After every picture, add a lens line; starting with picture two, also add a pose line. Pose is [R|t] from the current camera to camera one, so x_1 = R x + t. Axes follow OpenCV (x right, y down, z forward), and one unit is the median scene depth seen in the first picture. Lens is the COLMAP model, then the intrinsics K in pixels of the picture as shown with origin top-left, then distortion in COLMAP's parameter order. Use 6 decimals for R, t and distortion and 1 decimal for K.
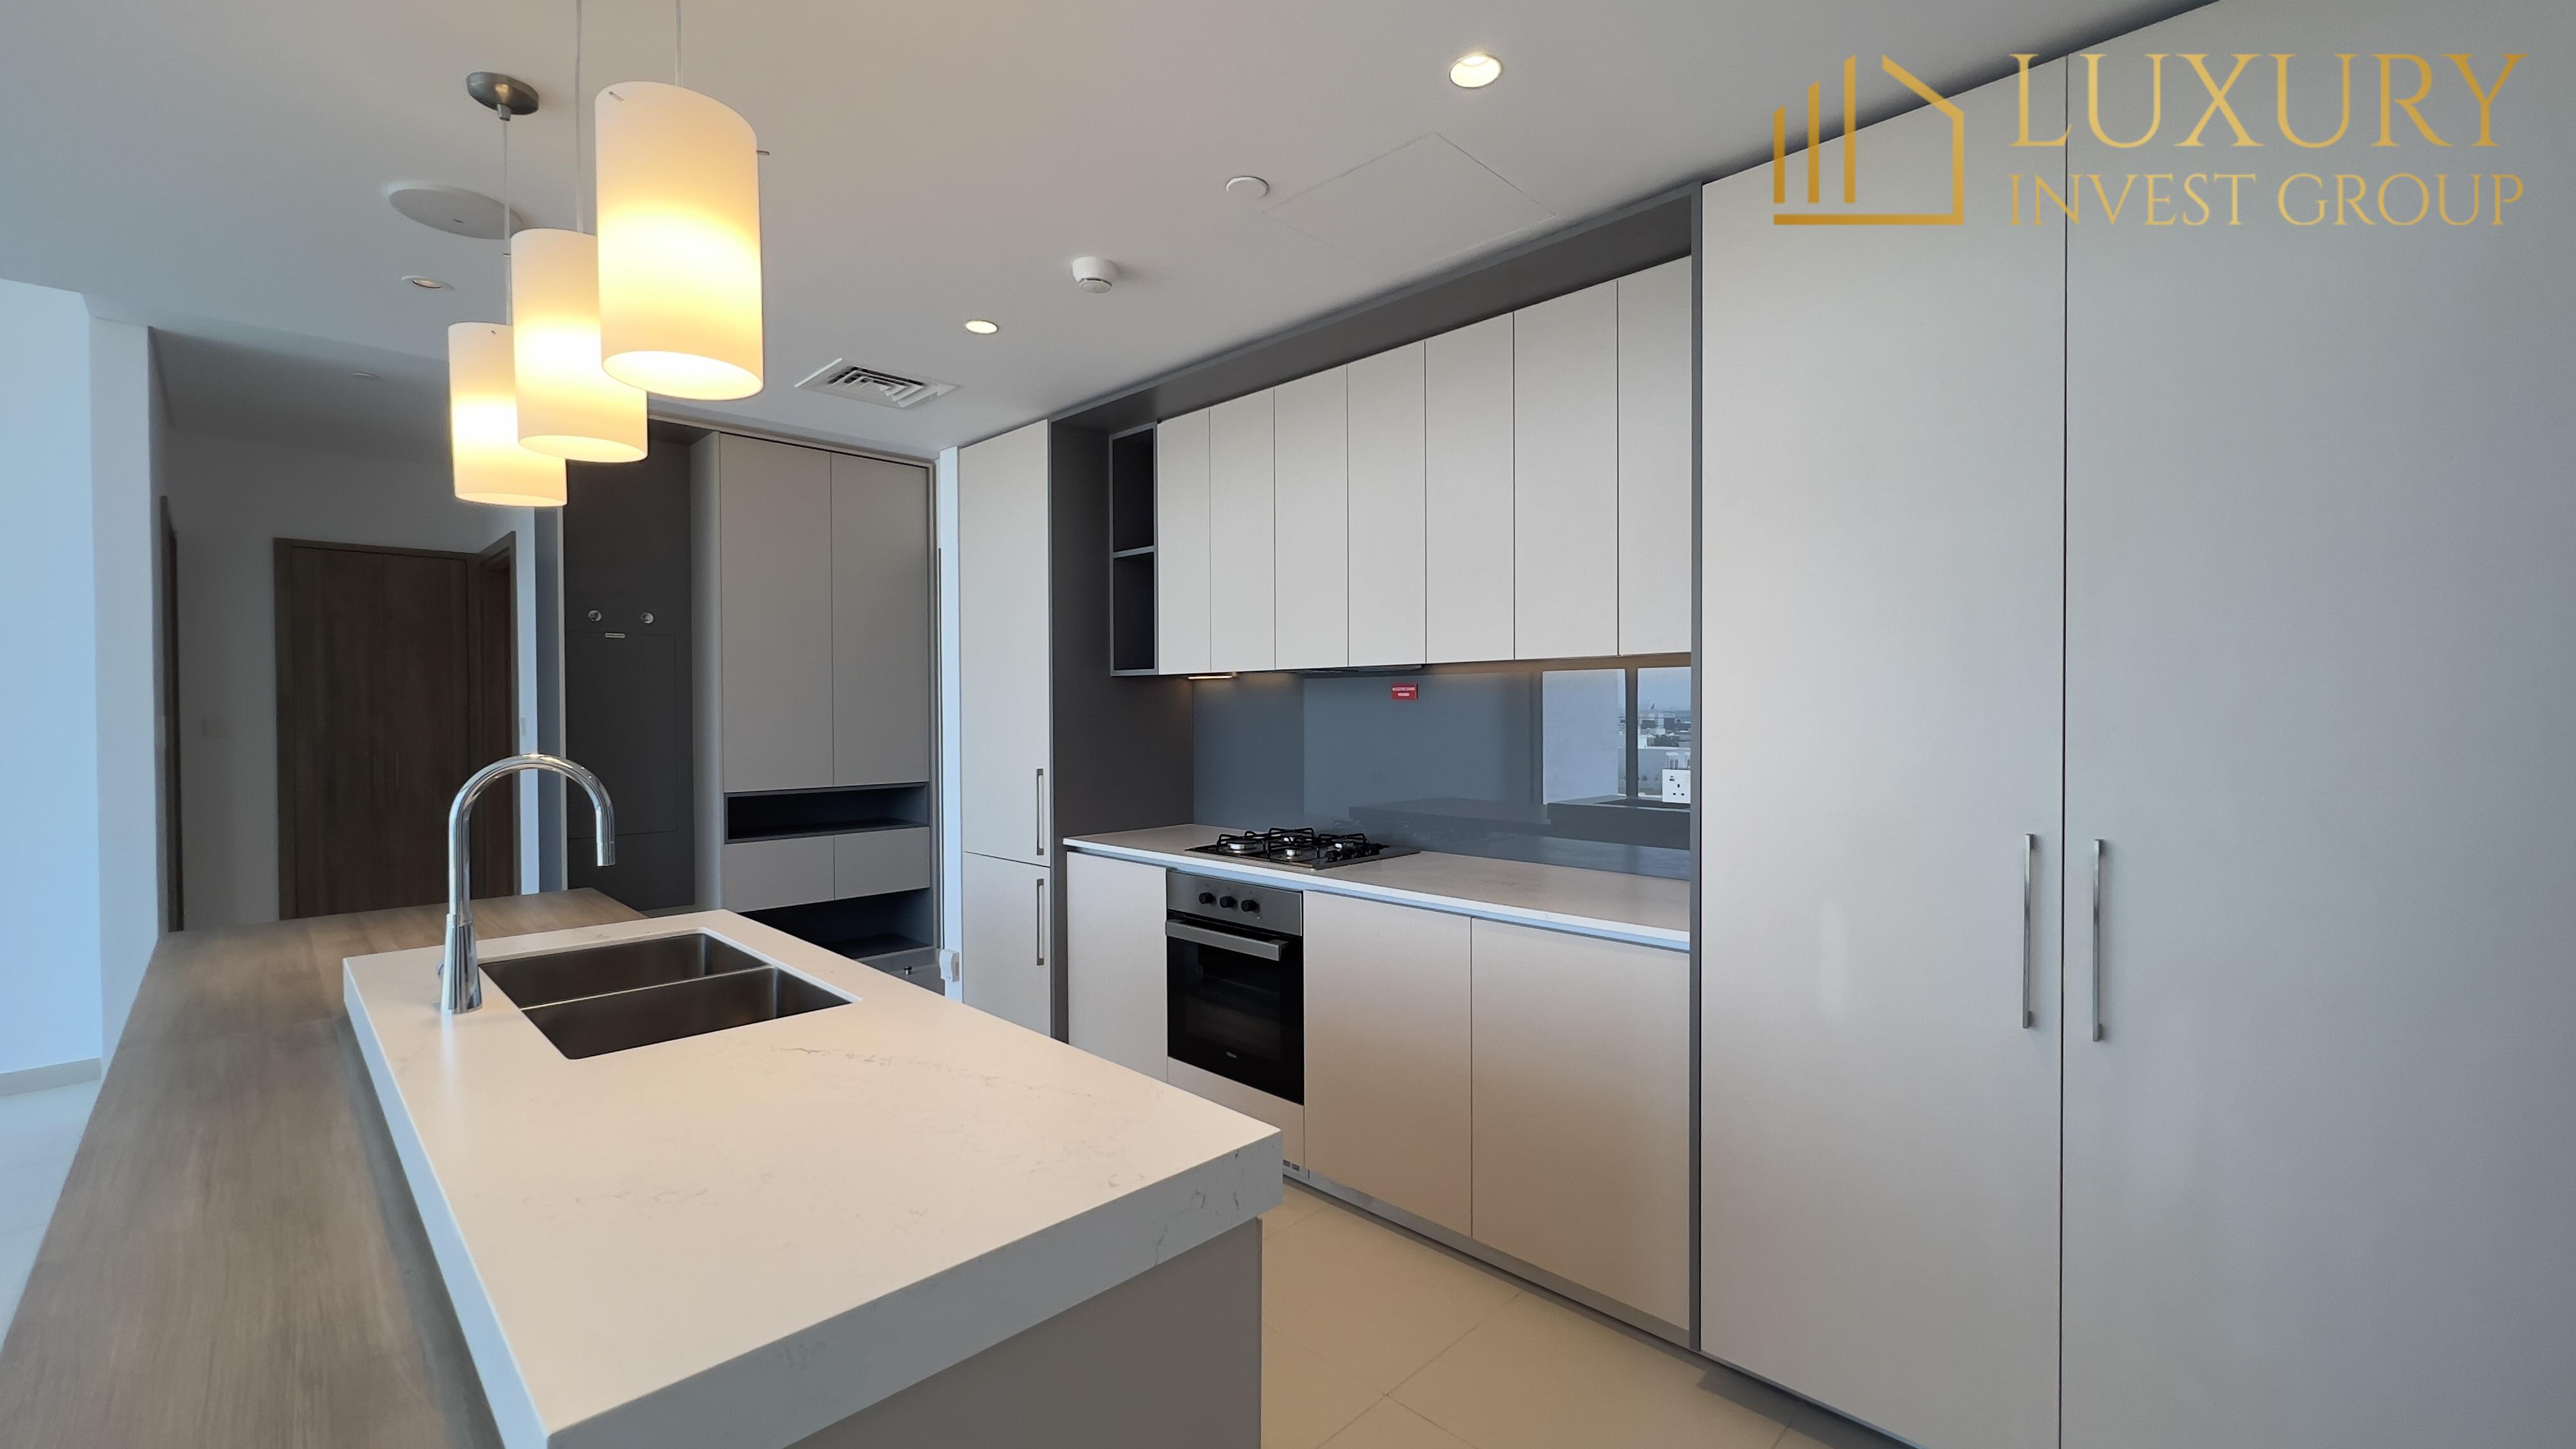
lens RADIAL K [[1032.4, 0, 1288.5], [0, 1032.4, 722.6], [0, 0, 1]] dist [-0.005885, 0.003012]
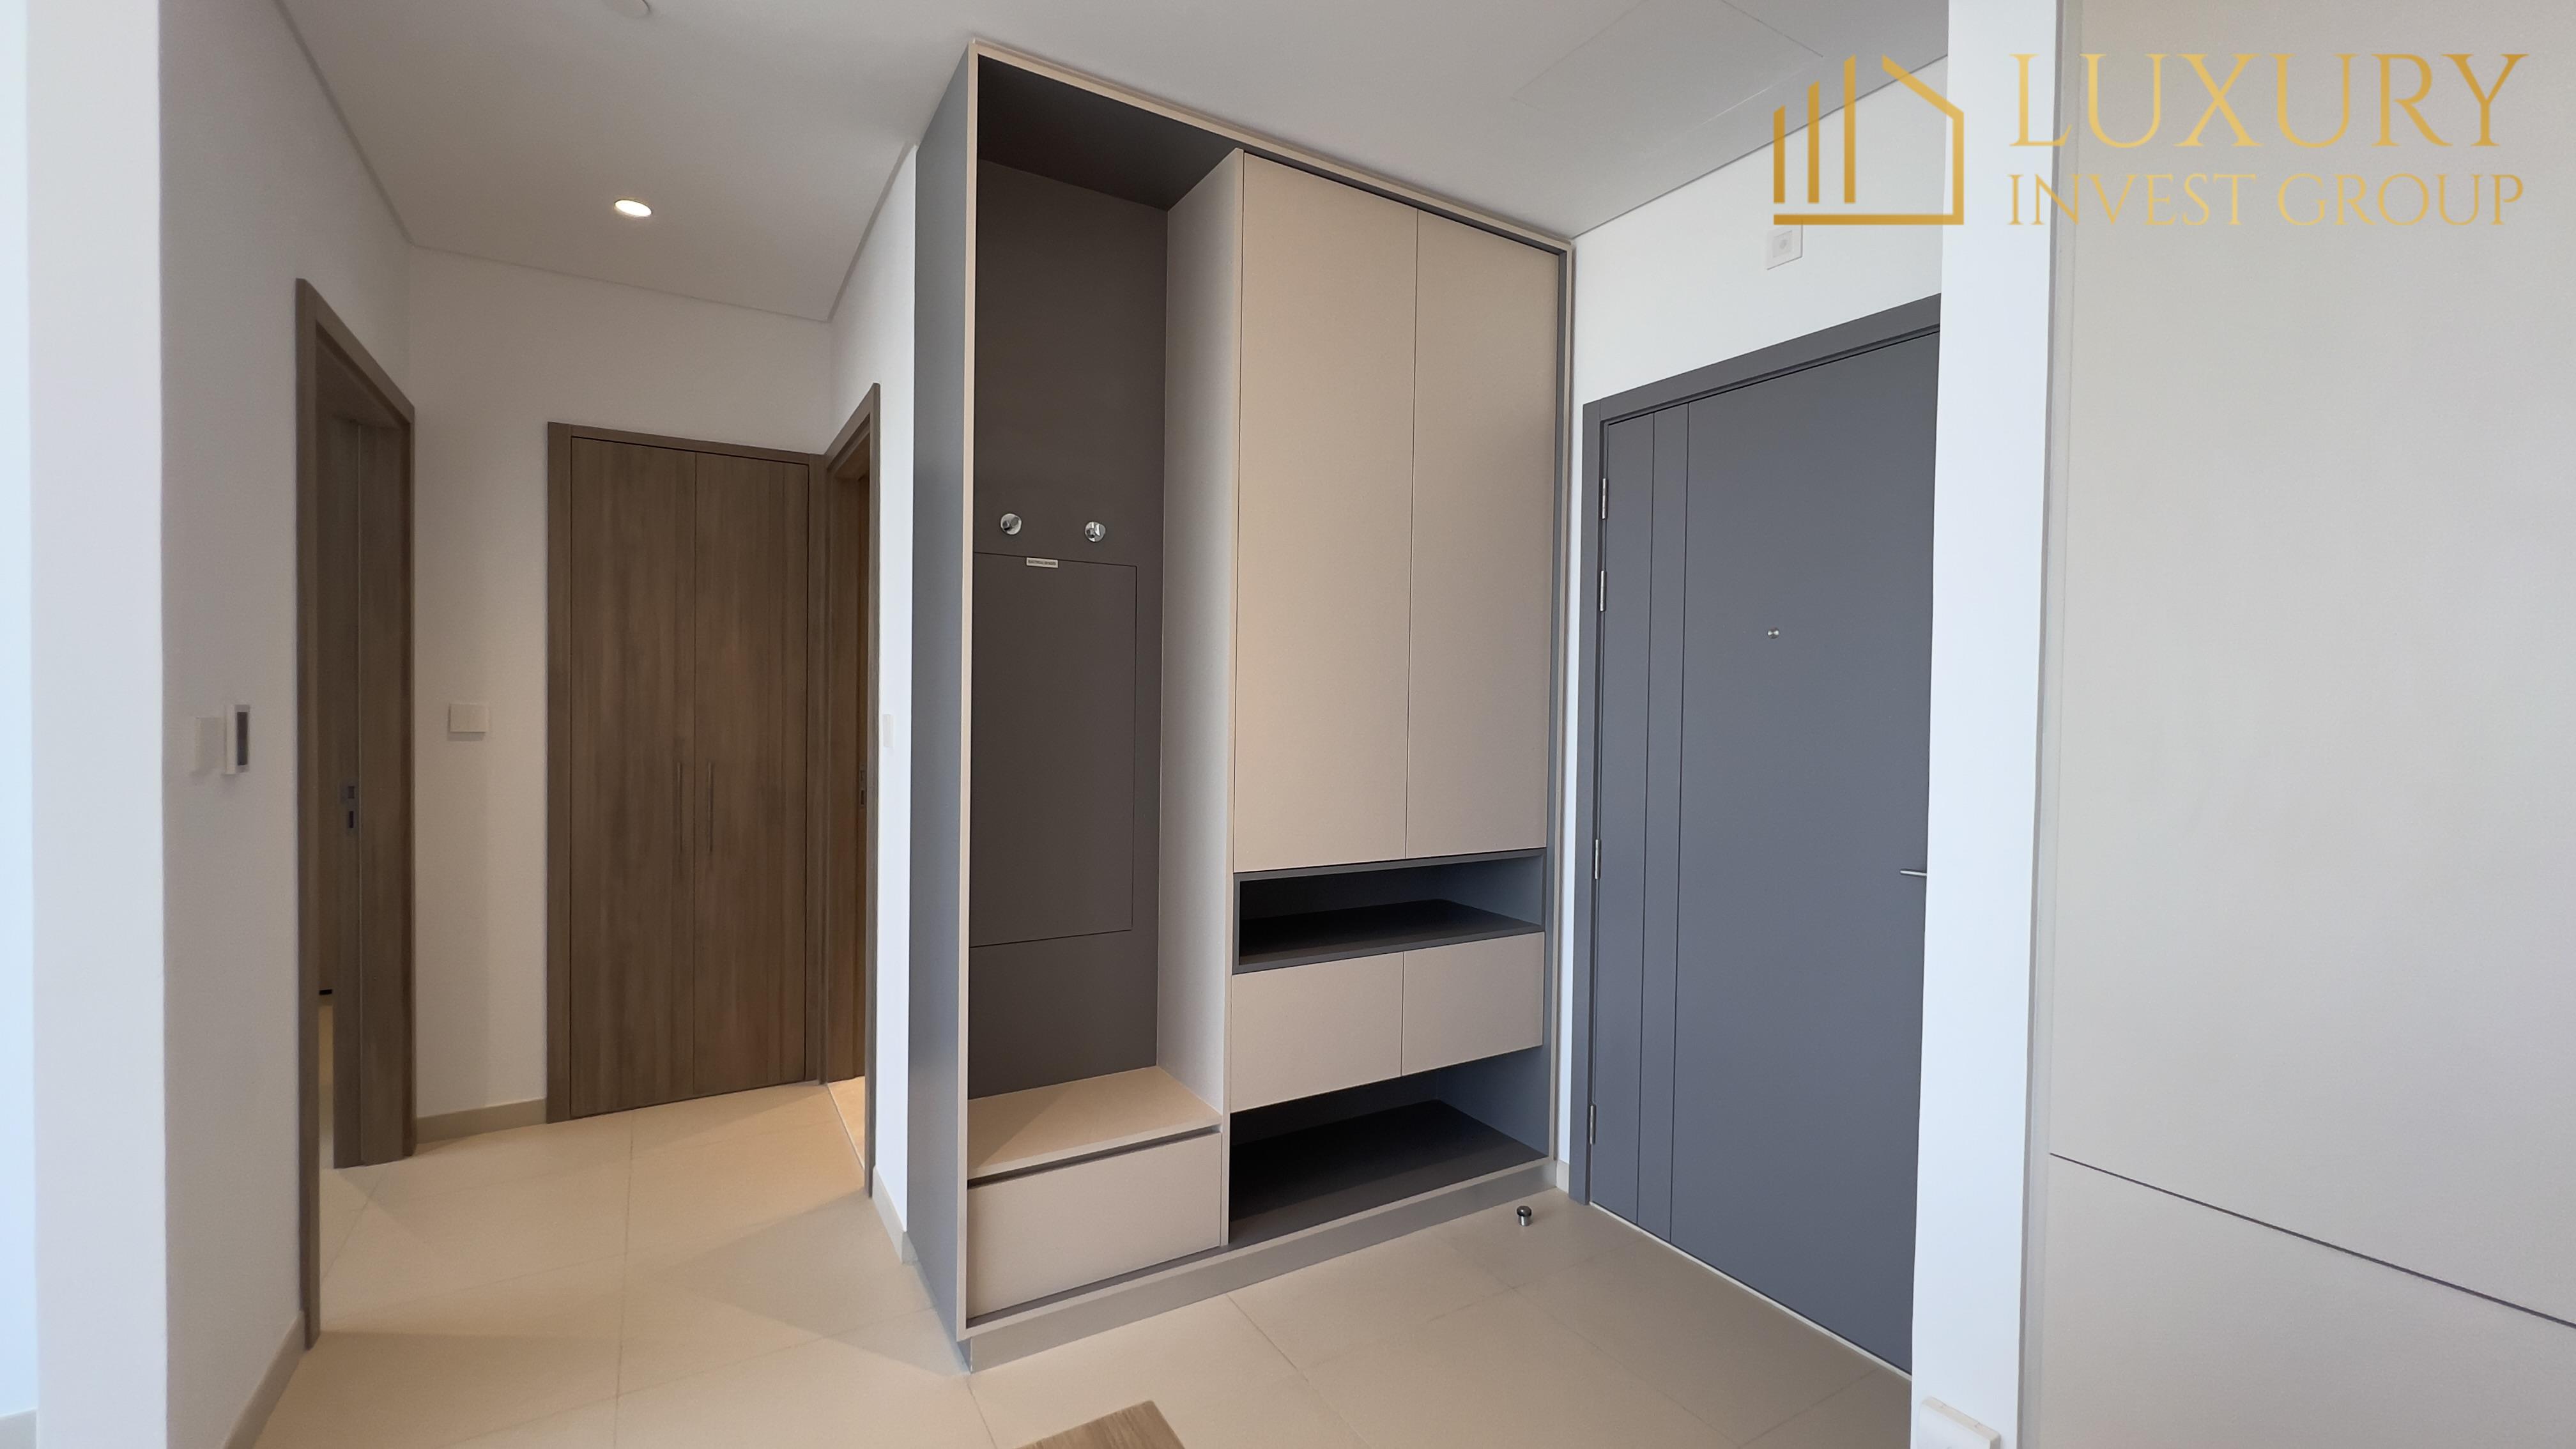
lens RADIAL K [[1032.4, 0, 1281.9], [0, 1032.4, 715.1], [0, 0, 1]] dist [-0.005885, 0.003012]
pose [[0.968319, 0.023373, -0.248620, -0.532848], [-0.022096, 0.999724, 0.007924, -0.017996], [0.248737, -0.002179, 0.968569, 0.687465]]
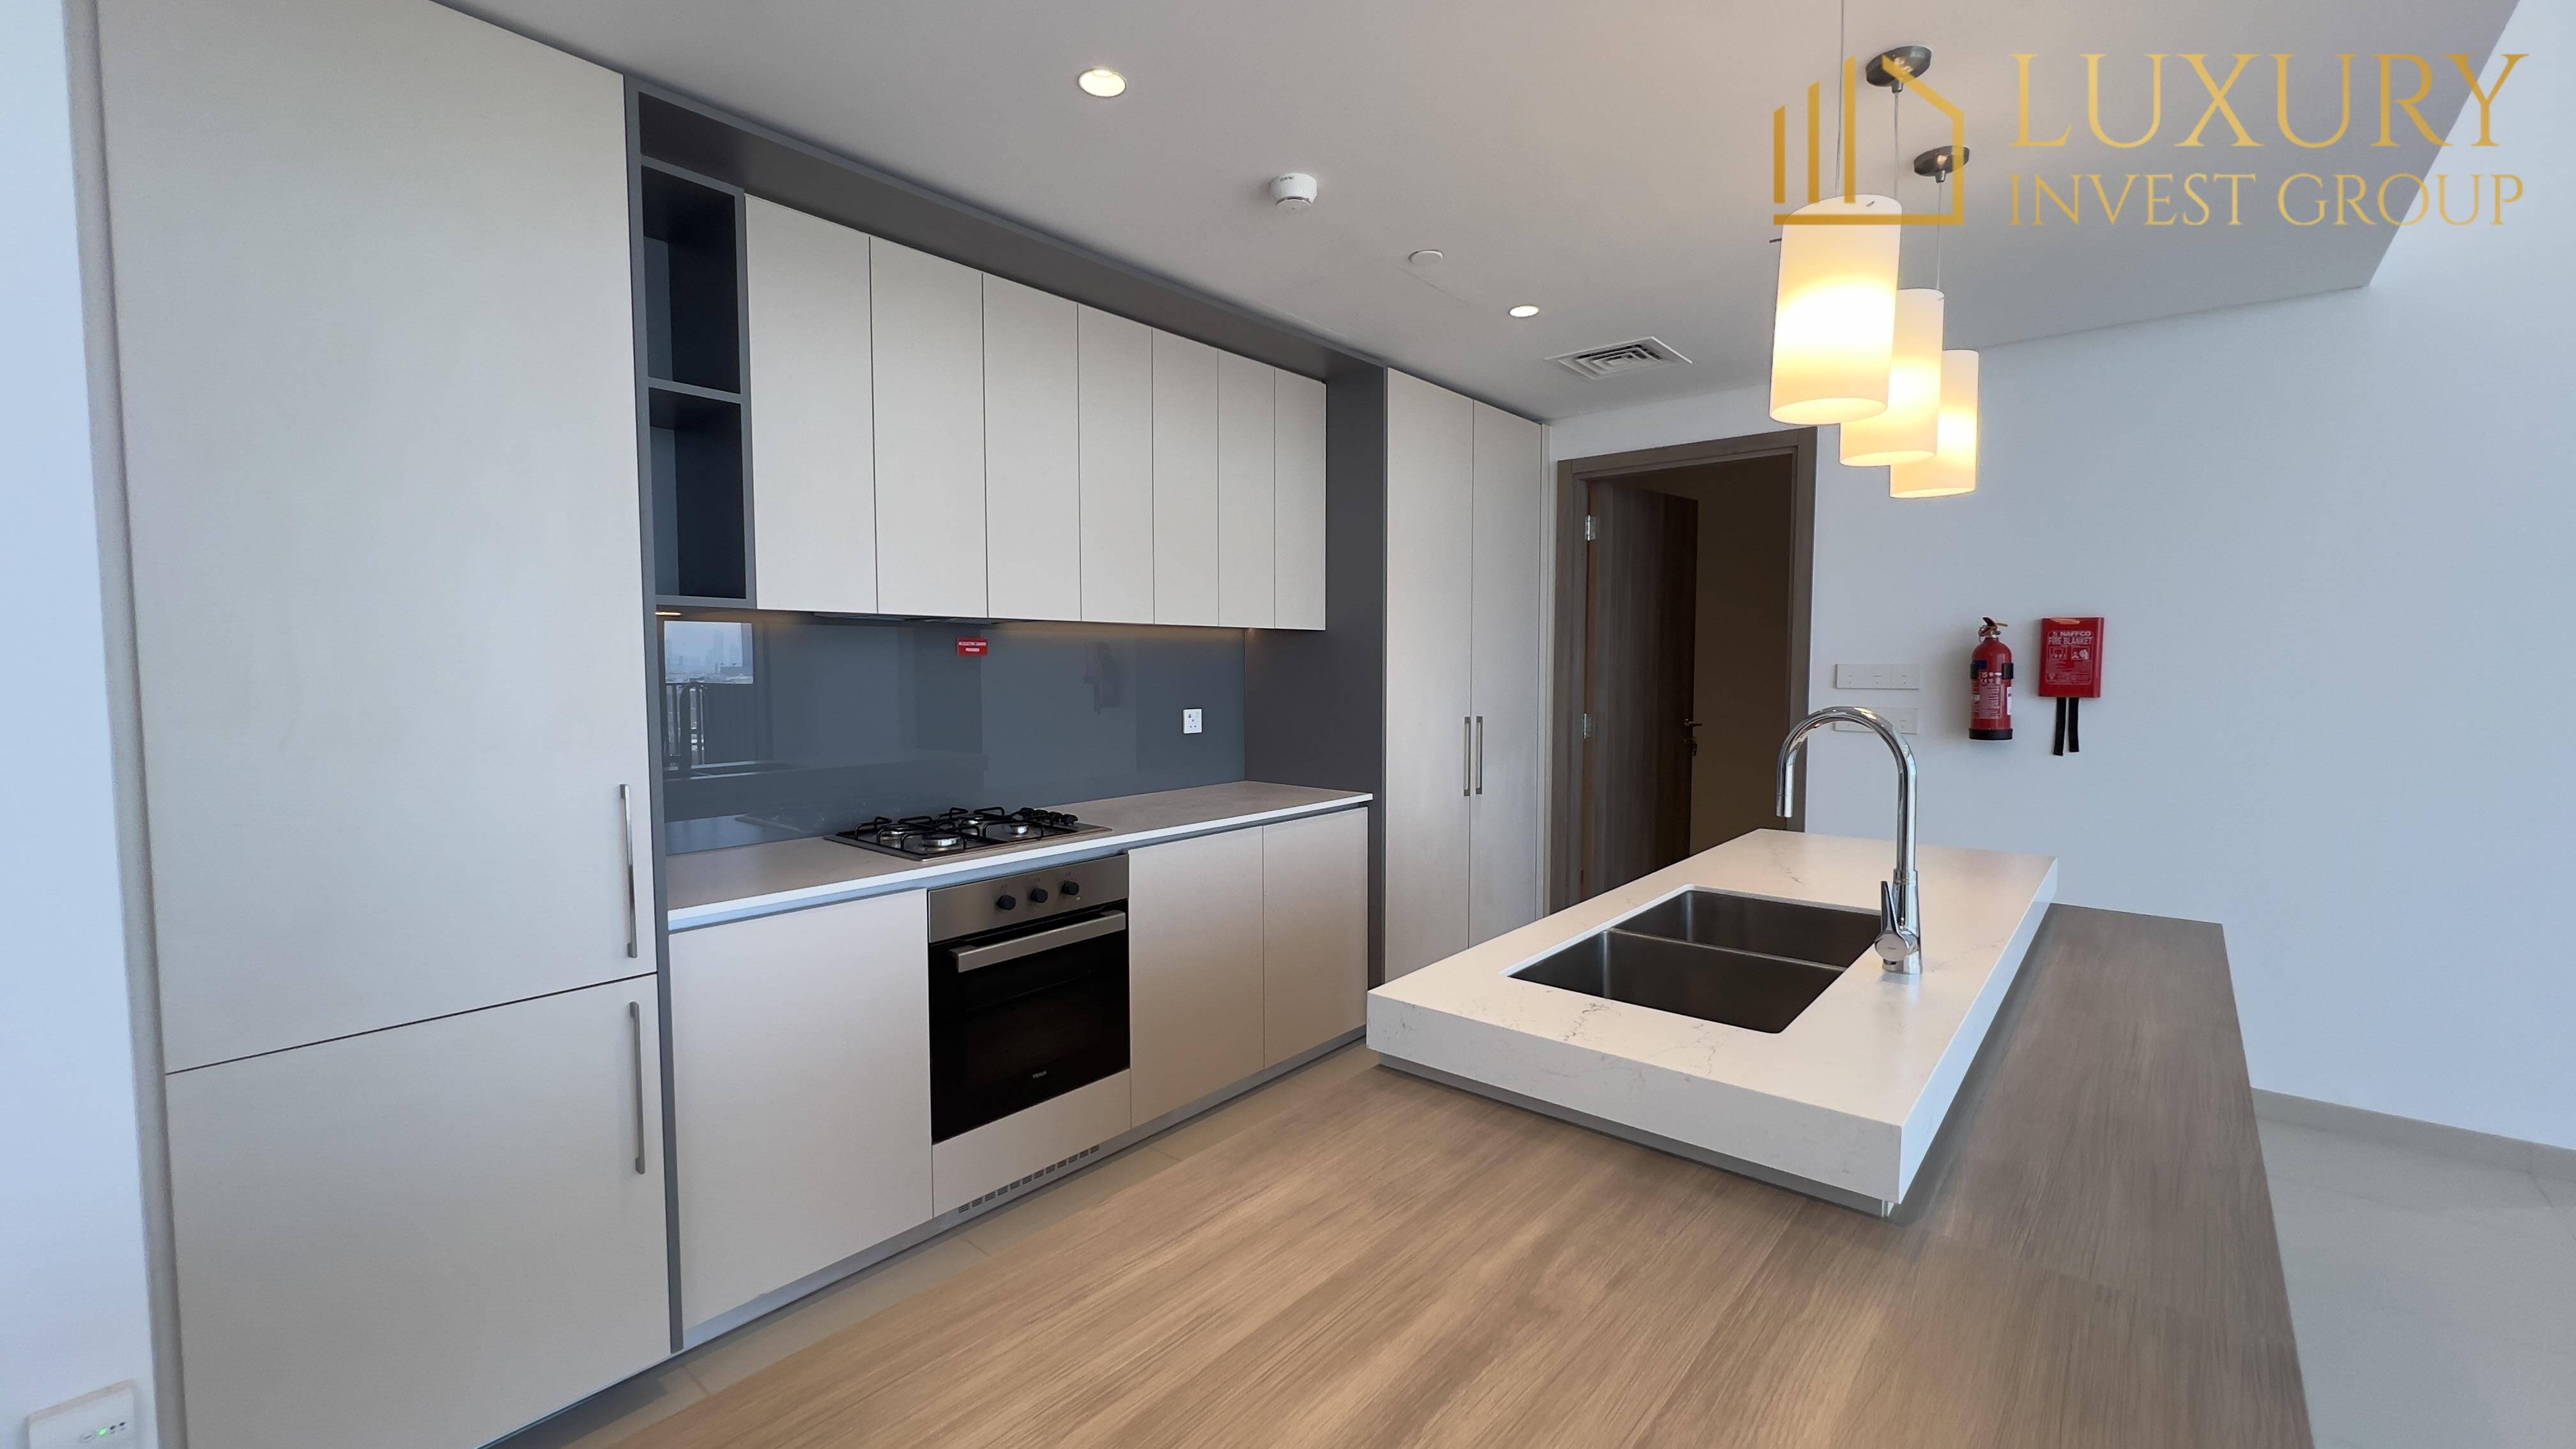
lens RADIAL K [[1032.4, 0, 1304.3], [0, 1032.4, 735.3], [0, 0, 1]] dist [-0.005885, 0.003012]
pose [[-0.073550, -0.069295, 0.994881, -0.766164], [0.009852, 0.997484, 0.070205, -0.011785], [-0.997243, 0.014965, -0.072682, 0.715207]]
